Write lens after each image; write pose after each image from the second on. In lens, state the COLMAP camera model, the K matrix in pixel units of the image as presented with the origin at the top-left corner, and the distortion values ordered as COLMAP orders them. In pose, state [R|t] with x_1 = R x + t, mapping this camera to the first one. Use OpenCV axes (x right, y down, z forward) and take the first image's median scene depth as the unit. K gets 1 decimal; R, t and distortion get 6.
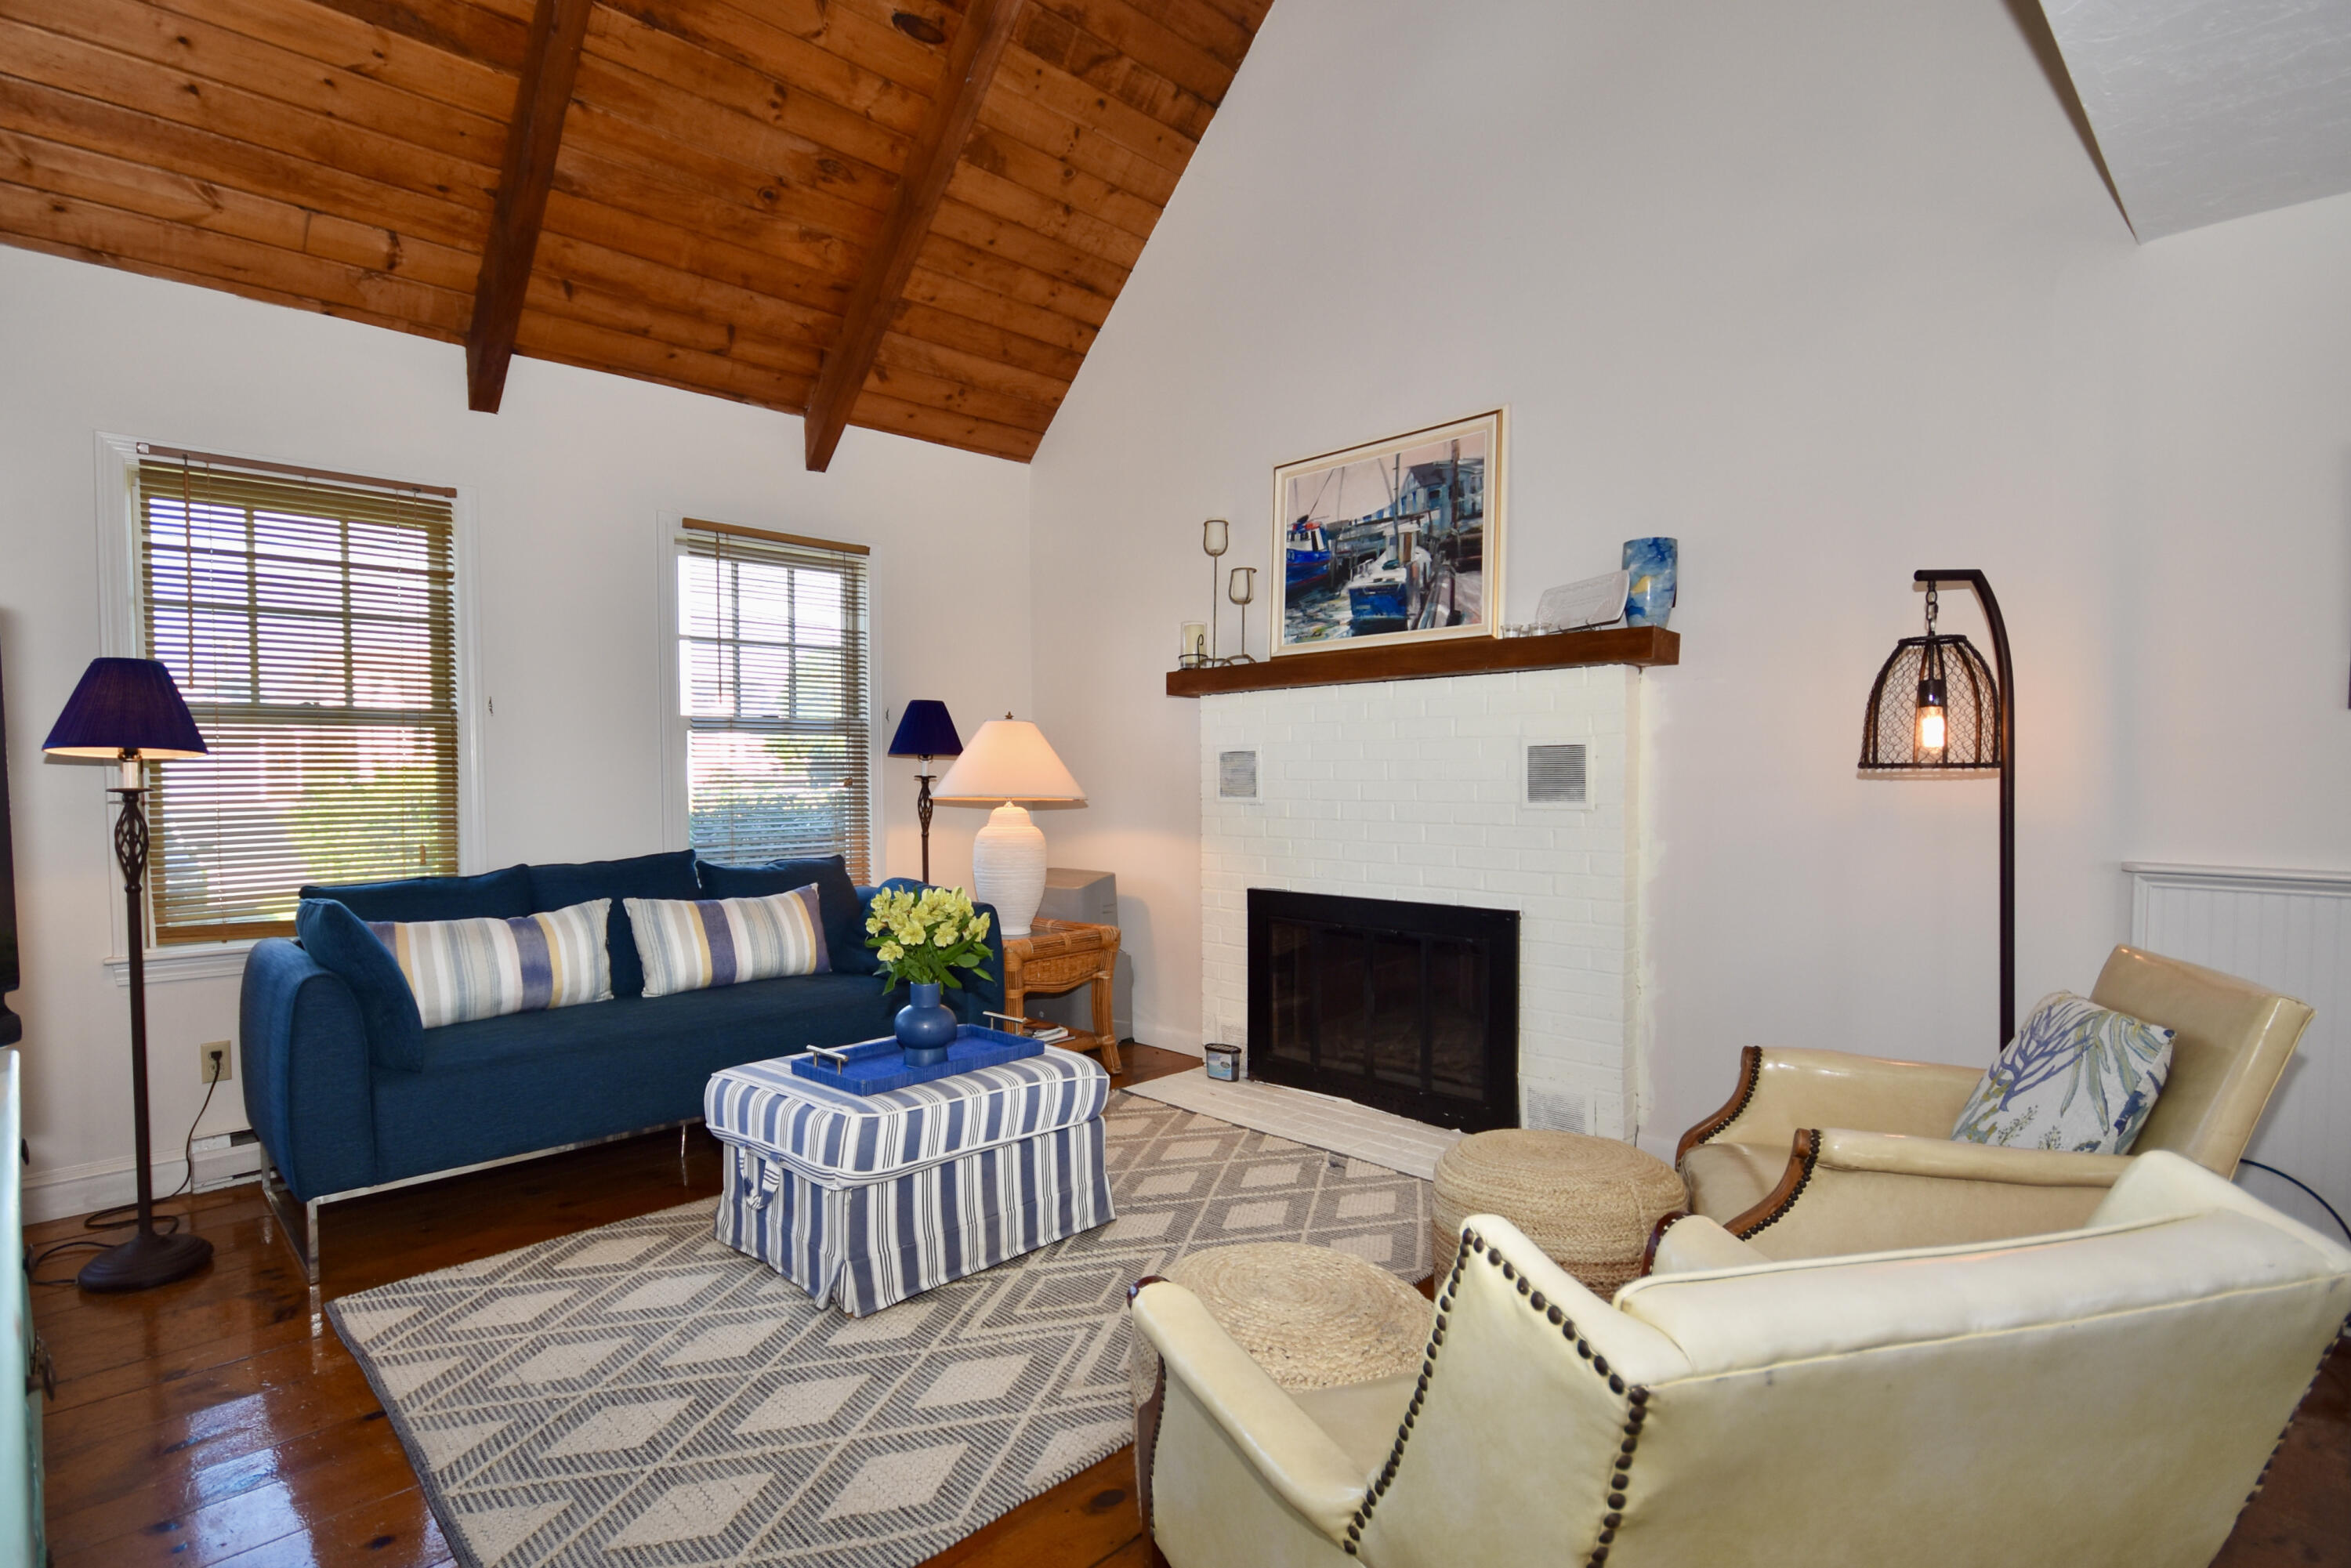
lens RADIAL K [[1072.8, 0, 1143.8], [0, 1072.8, 779.3], [0, 0, 1]] dist [0.001712, 0.000285]
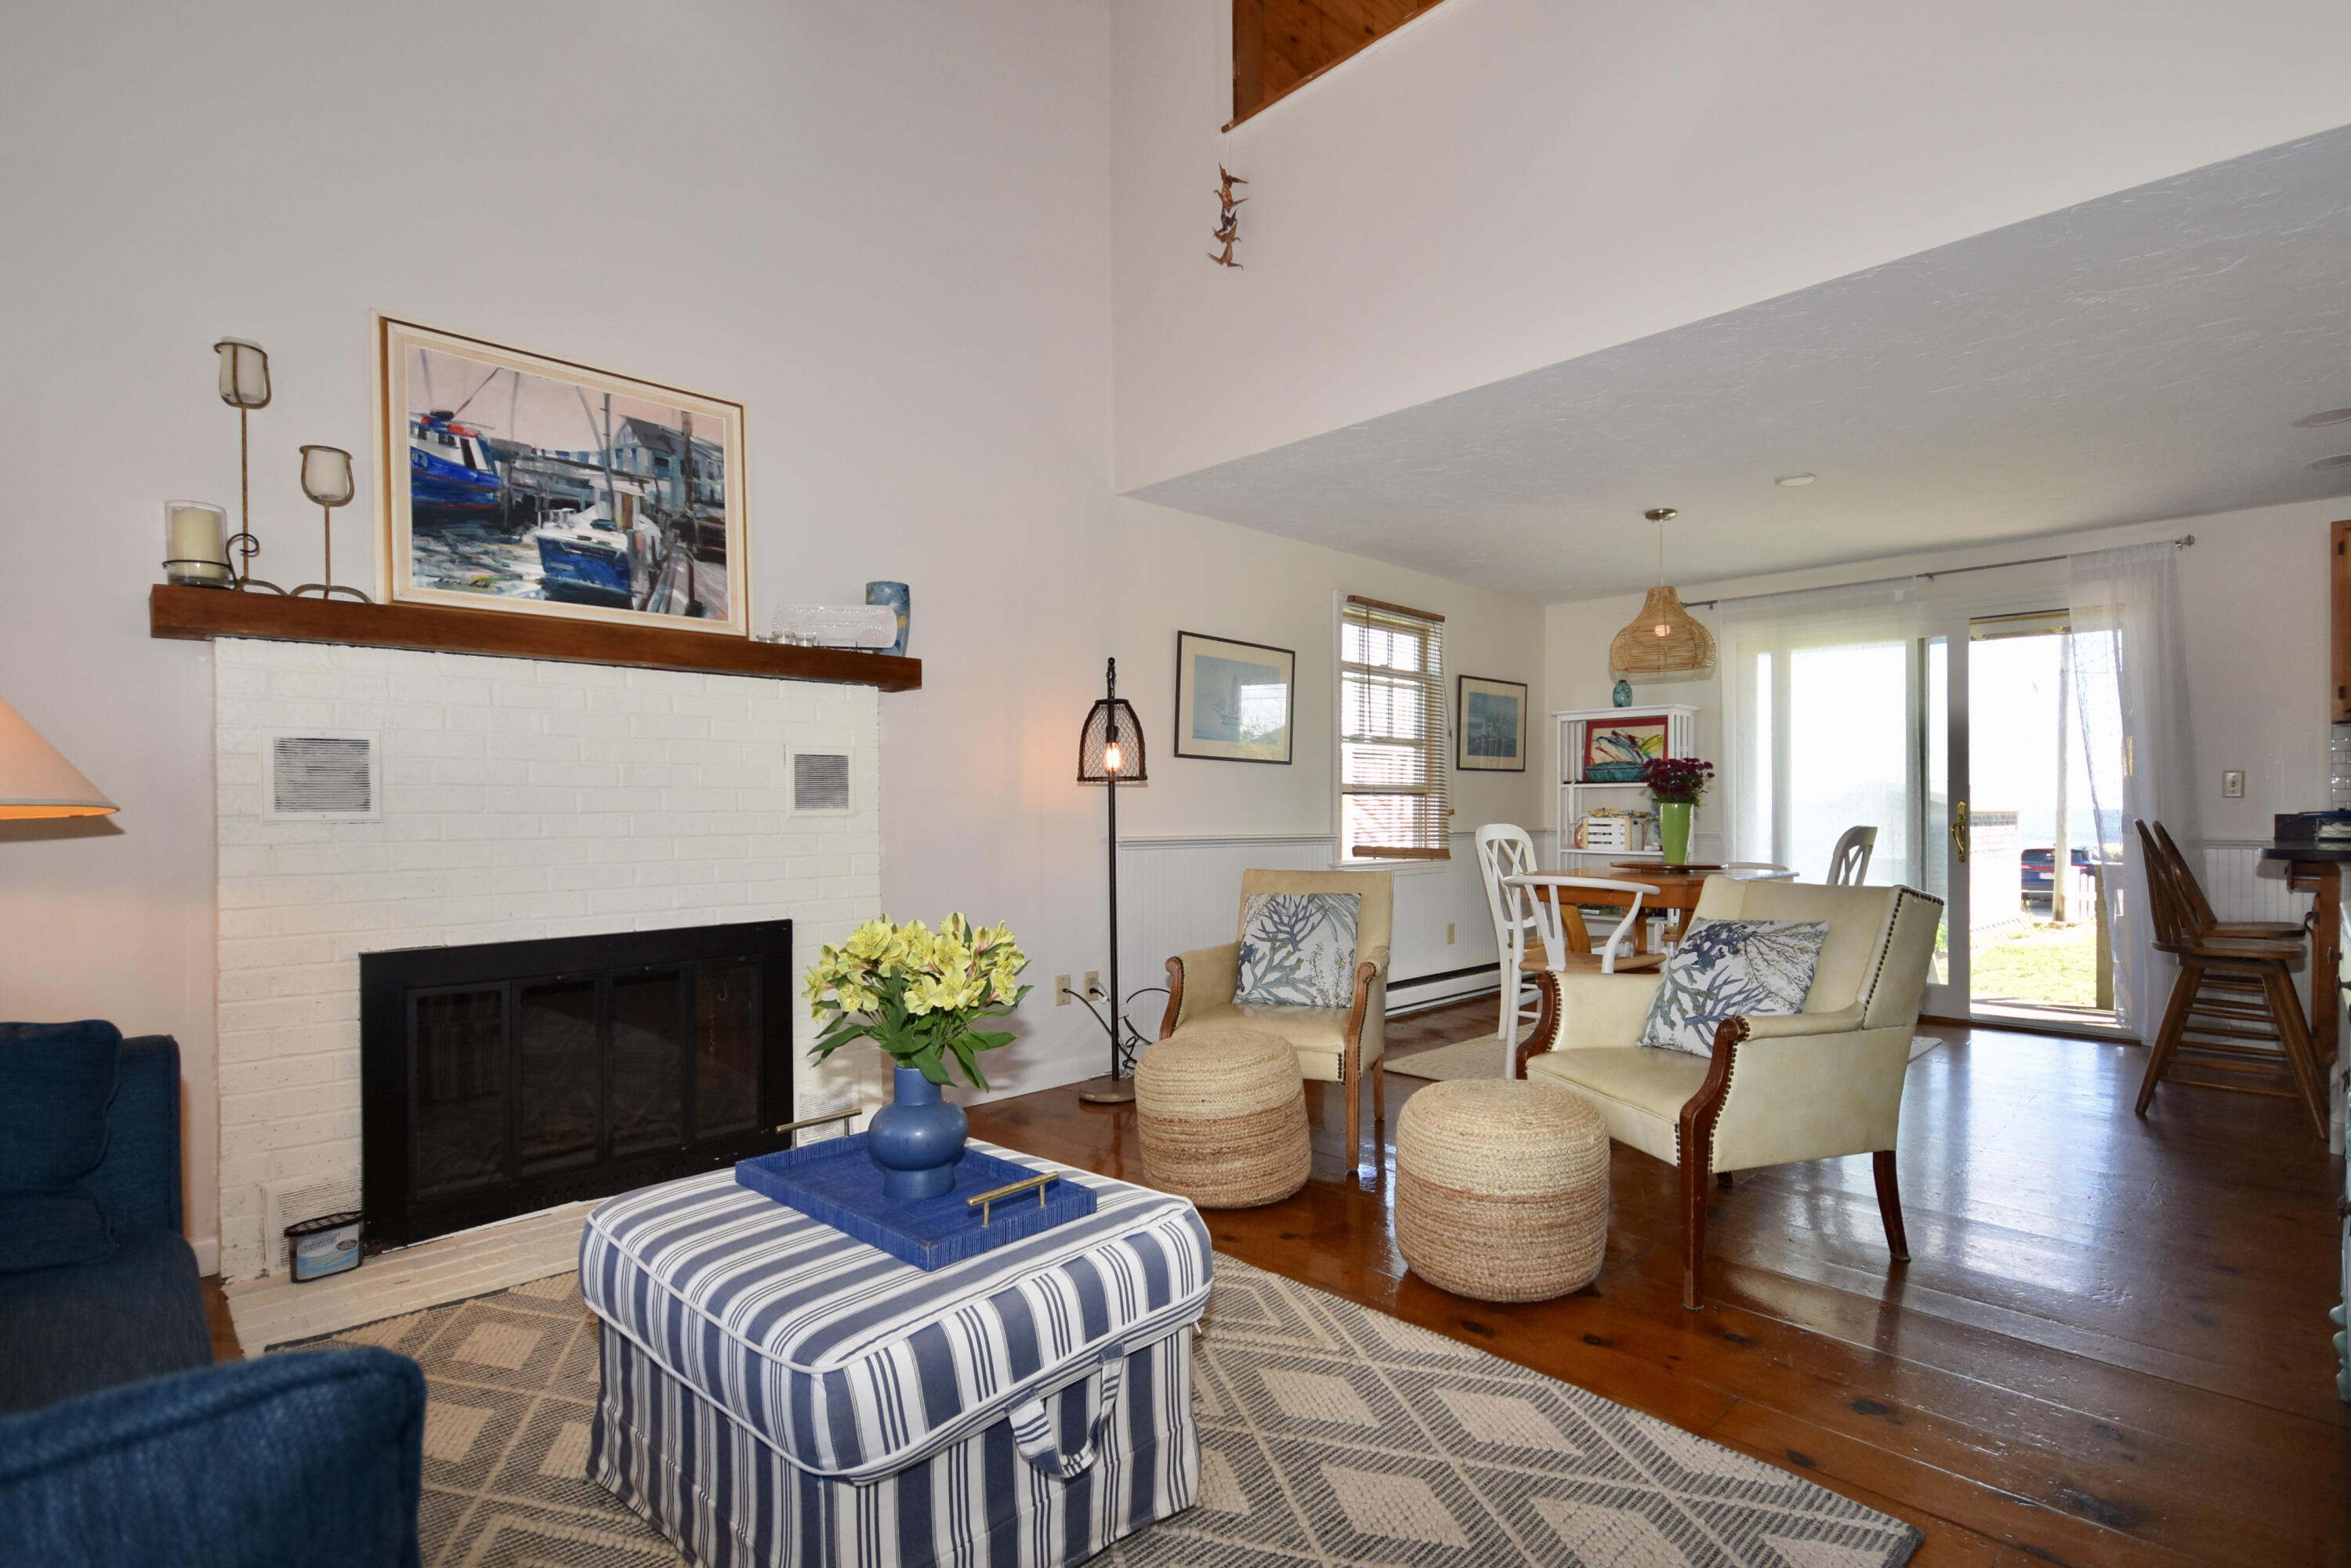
lens RADIAL K [[1072.8, 0, 1143.8], [0, 1072.8, 779.3], [0, 0, 1]] dist [0.001712, 0.000285]
pose [[0.065074, 0.029000, 0.997459, -0.552825], [0.009285, 0.999517, -0.029666, 0.022590], [-0.997837, 0.011191, 0.064773, 0.535009]]
